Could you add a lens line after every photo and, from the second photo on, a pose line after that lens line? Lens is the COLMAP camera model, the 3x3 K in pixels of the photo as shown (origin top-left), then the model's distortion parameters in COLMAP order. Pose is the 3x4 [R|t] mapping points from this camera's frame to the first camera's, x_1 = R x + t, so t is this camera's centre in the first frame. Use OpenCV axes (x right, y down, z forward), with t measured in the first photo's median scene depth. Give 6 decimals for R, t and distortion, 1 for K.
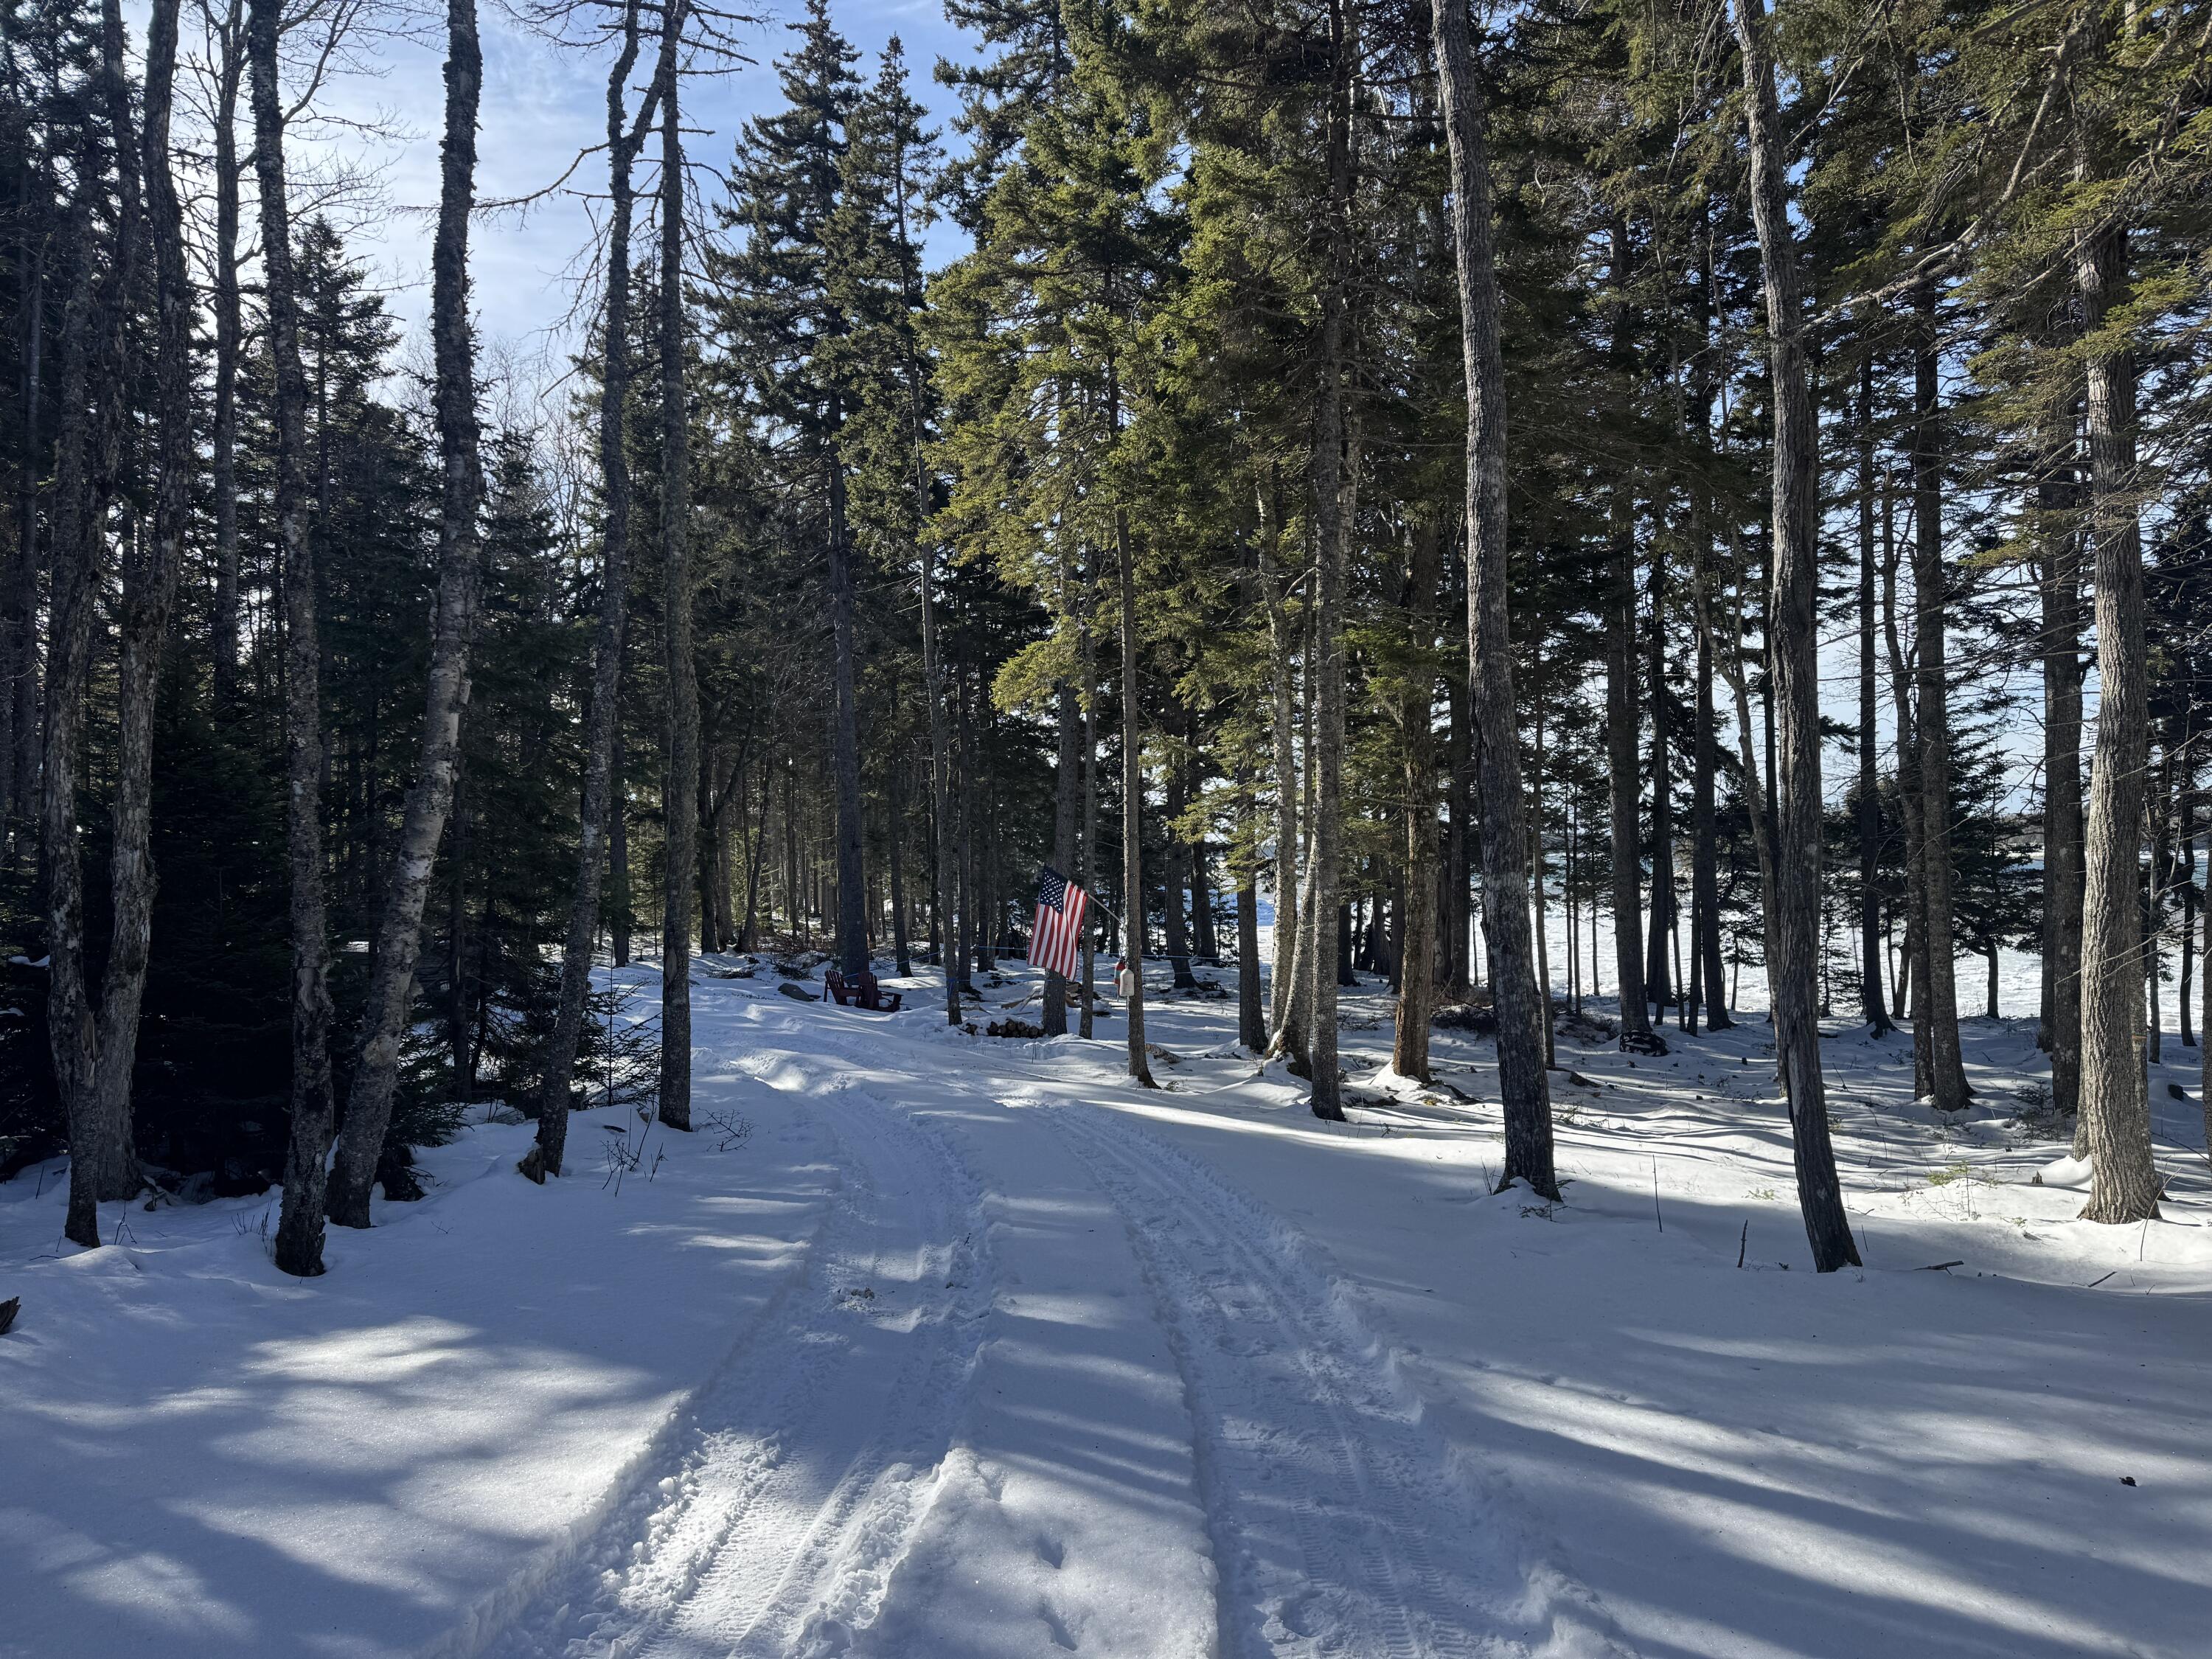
lens RADIAL K [[1591.9, 0, 1122.8], [0, 1591.9, 835.8], [0, 0, 1]] dist [0.196469, -0.334527]
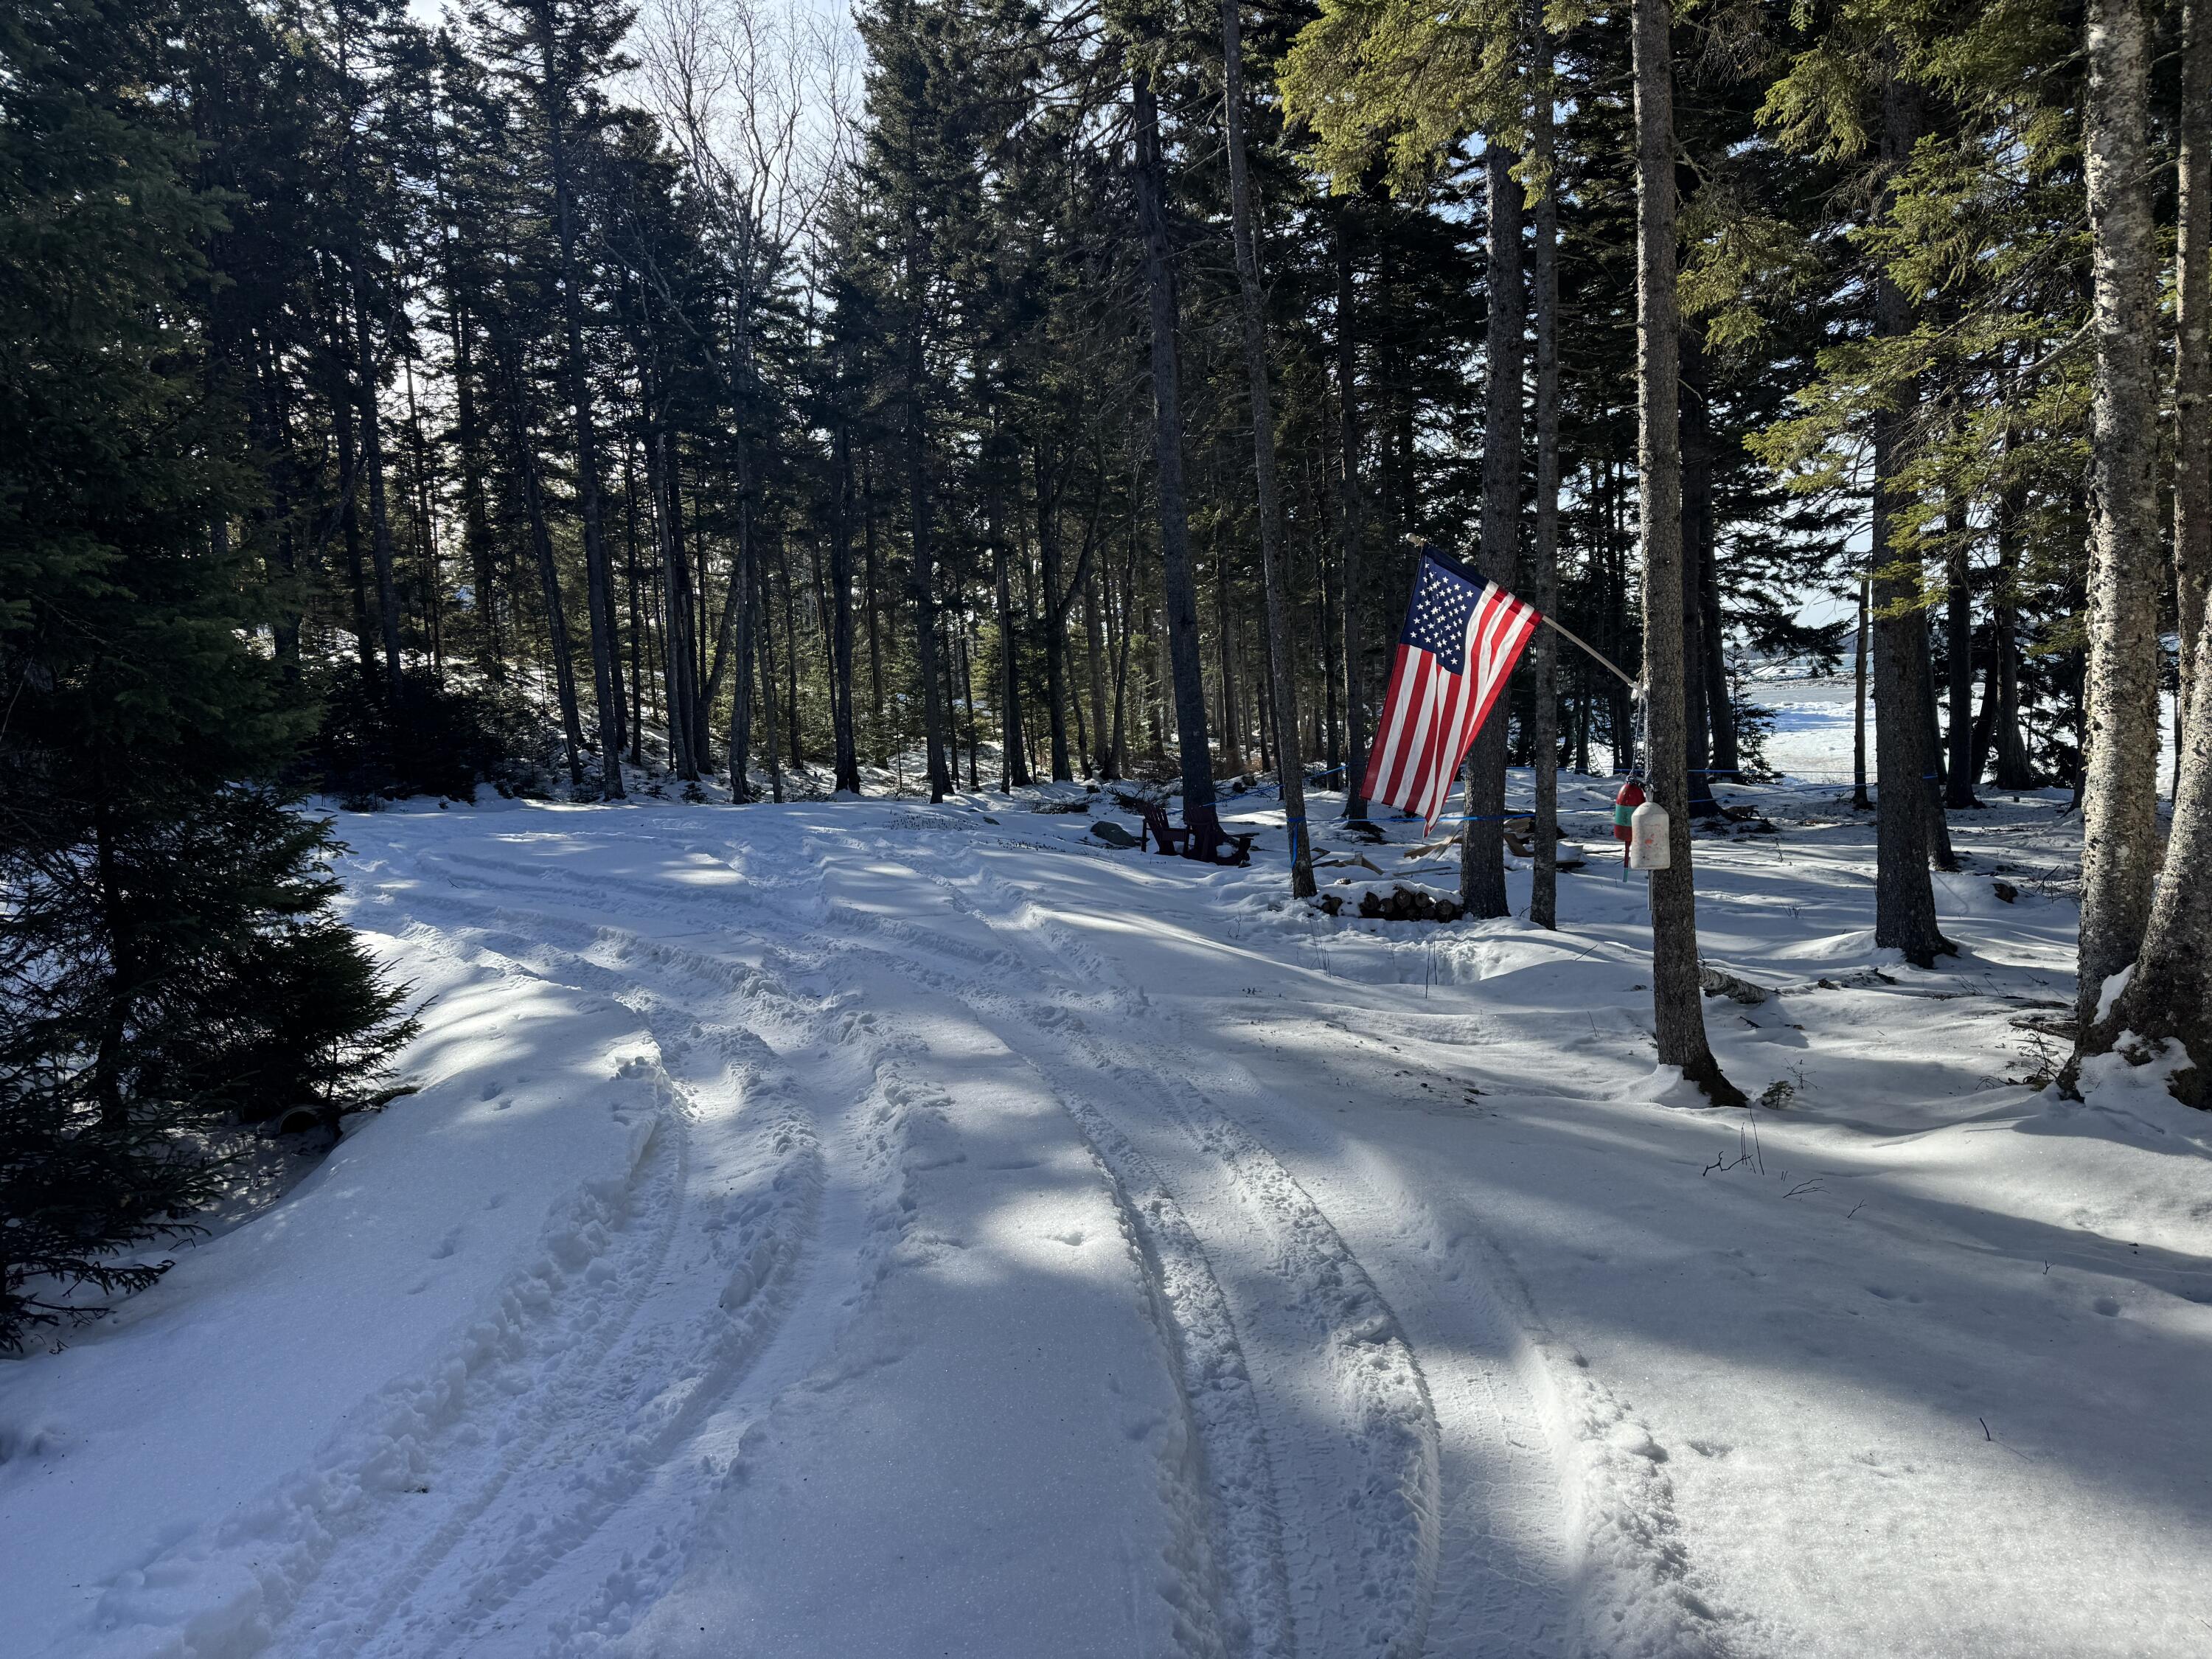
lens RADIAL K [[1576.1, 0, 1084.5], [0, 1576.1, 815.8], [0, 0, 1]] dist [0.190475, -0.350965]
pose [[0.954024, -0.016215, -0.299293, -0.011707], [0.045588, 0.994768, 0.091421, 0.041141], [0.296245, -0.100863, 0.949772, 0.536464]]
